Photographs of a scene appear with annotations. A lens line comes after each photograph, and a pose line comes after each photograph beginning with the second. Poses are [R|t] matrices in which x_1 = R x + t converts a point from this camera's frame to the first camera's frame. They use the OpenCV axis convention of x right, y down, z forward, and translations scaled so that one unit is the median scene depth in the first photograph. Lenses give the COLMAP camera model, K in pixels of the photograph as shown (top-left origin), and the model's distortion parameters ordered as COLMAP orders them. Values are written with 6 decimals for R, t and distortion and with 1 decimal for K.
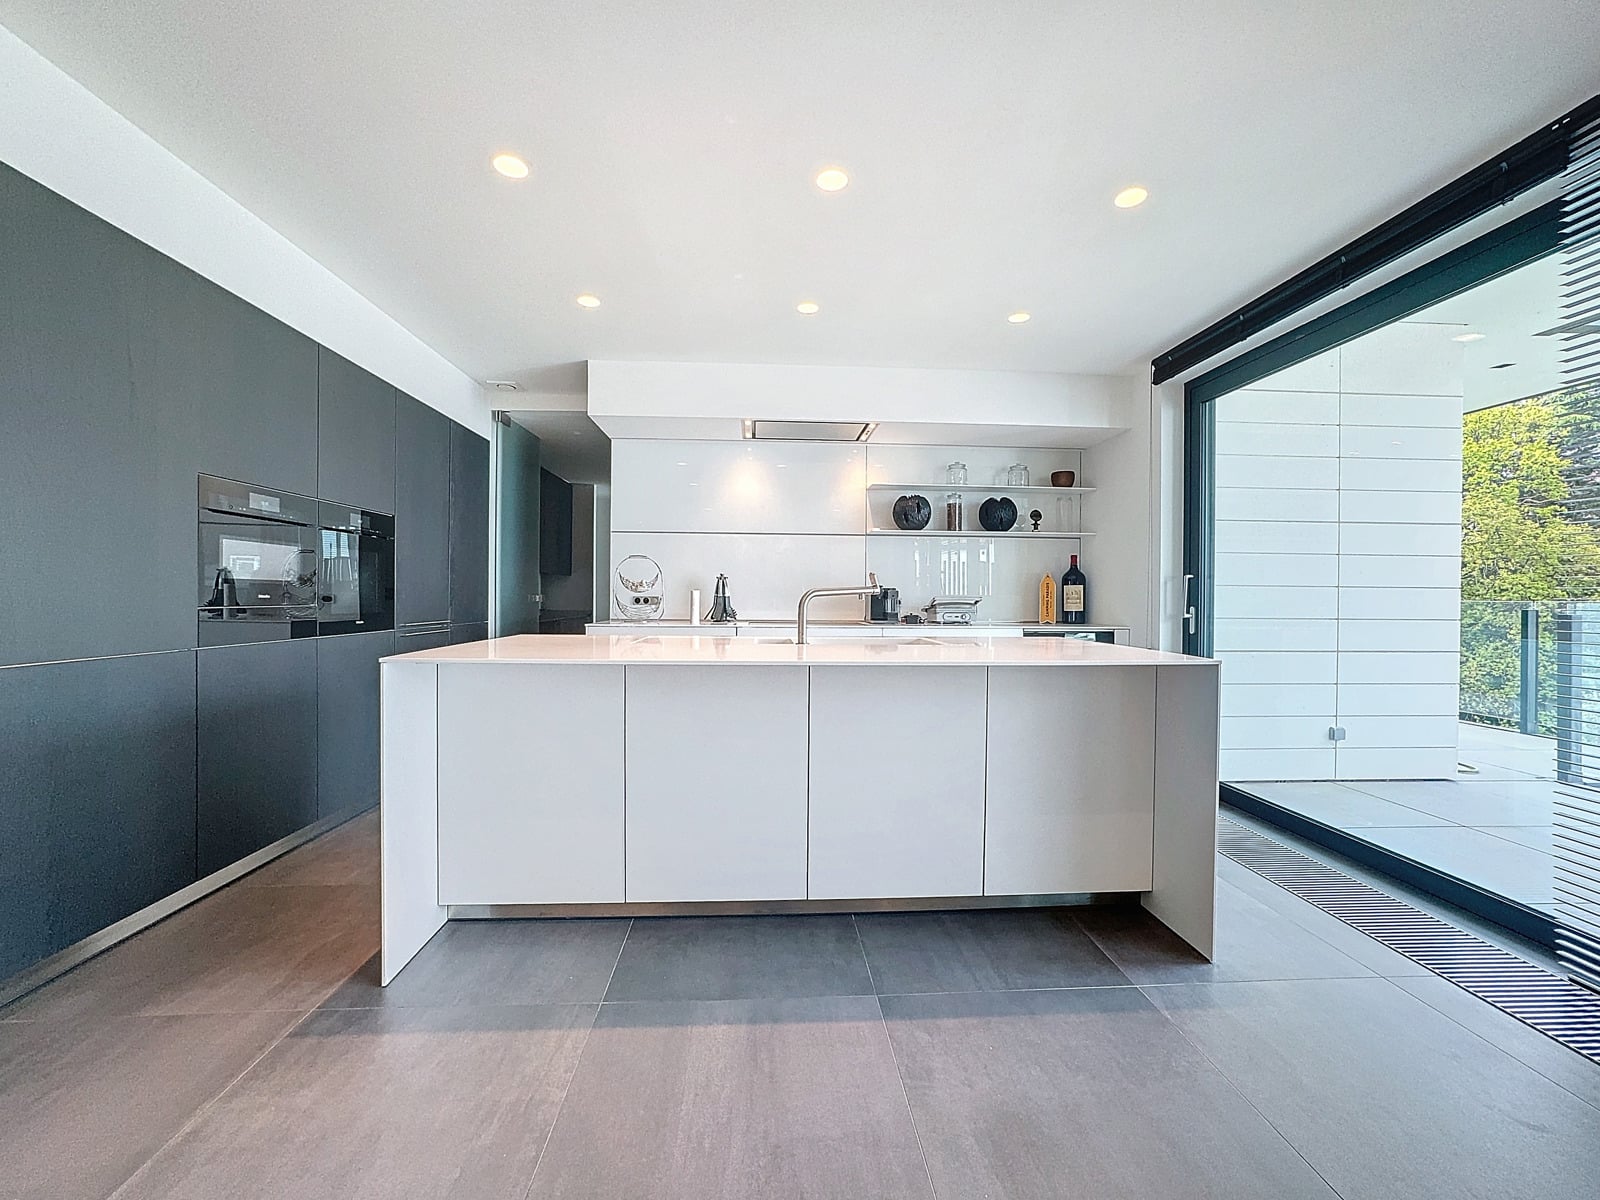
lens RADIAL K [[651.0, 0, 796.3], [0, 651.0, 601.0], [0, 0, 1]] dist [-0.014838, 0.003706]
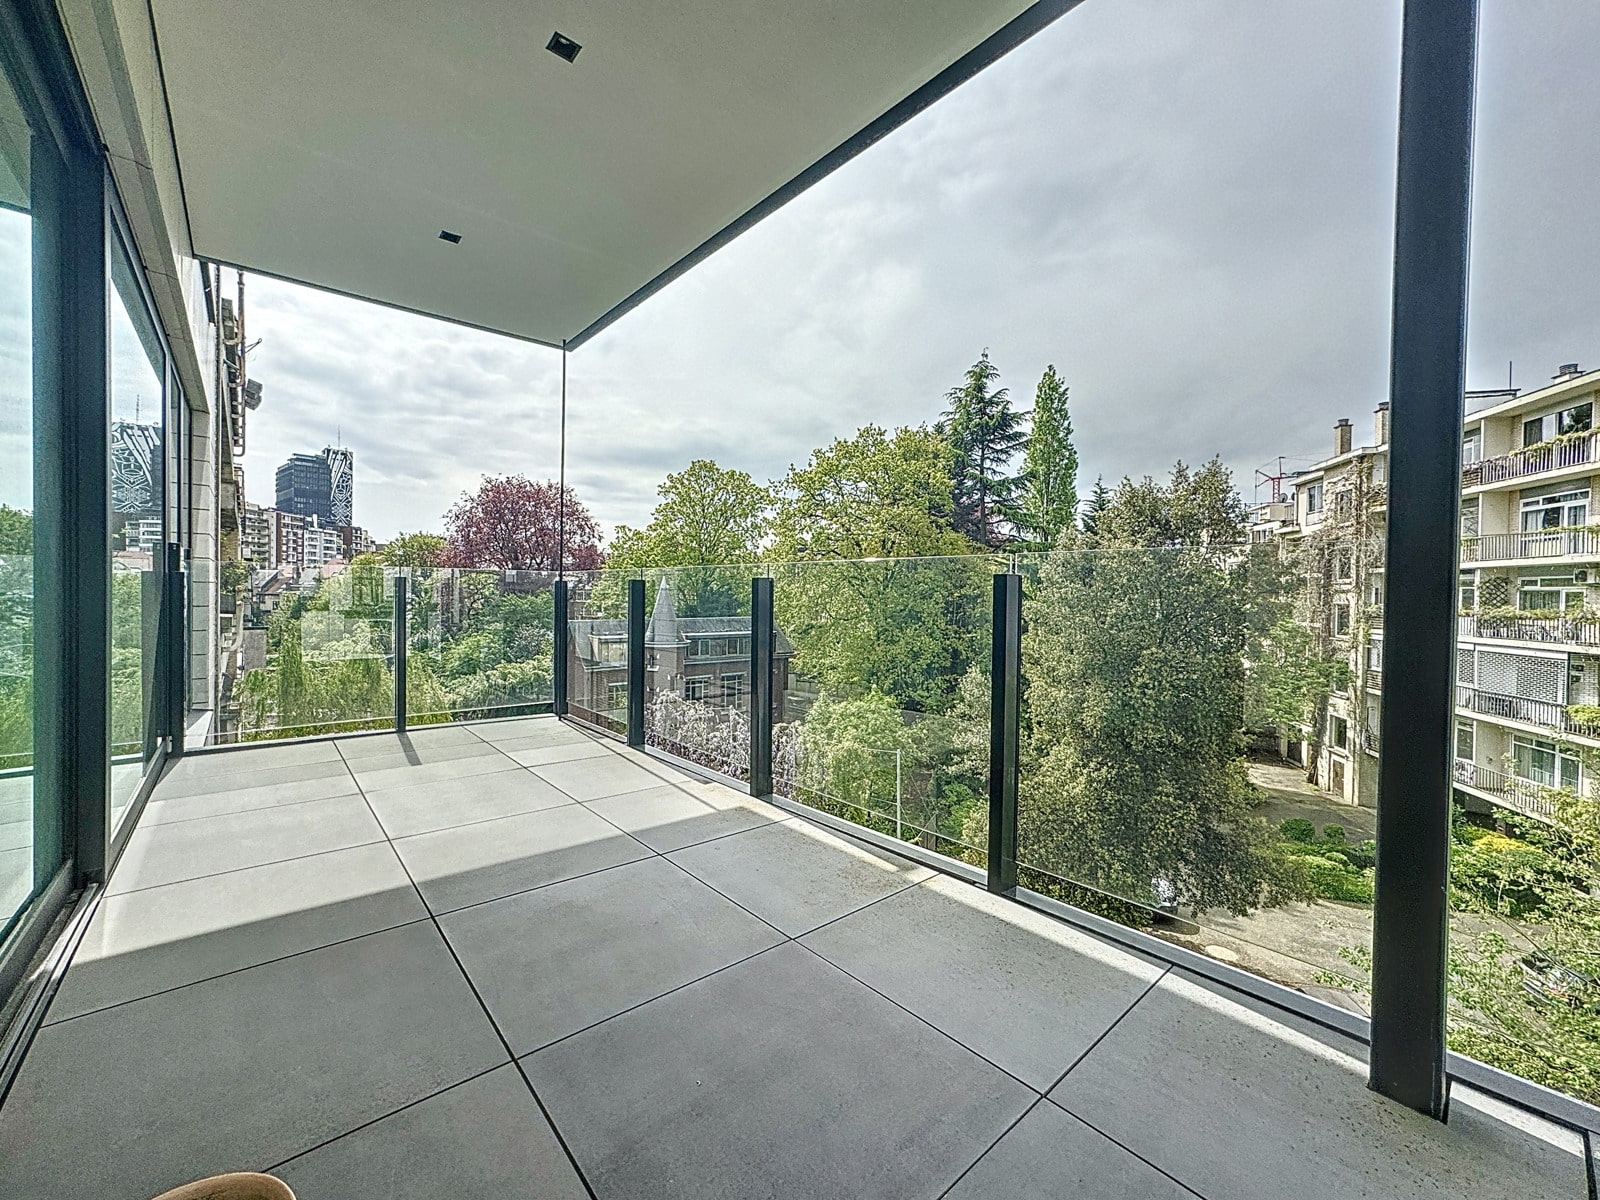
lens RADIAL K [[651.0, 0, 802.0], [0, 651.0, 606.0], [0, 0, 1]] dist [-0.014838, 0.003706]
pose [[0.790036, -0.013060, 0.612922, 0.959604], [-0.000122, 0.999770, 0.021460, 0.009981], [-0.613061, -0.017029, 0.789852, 0.933192]]
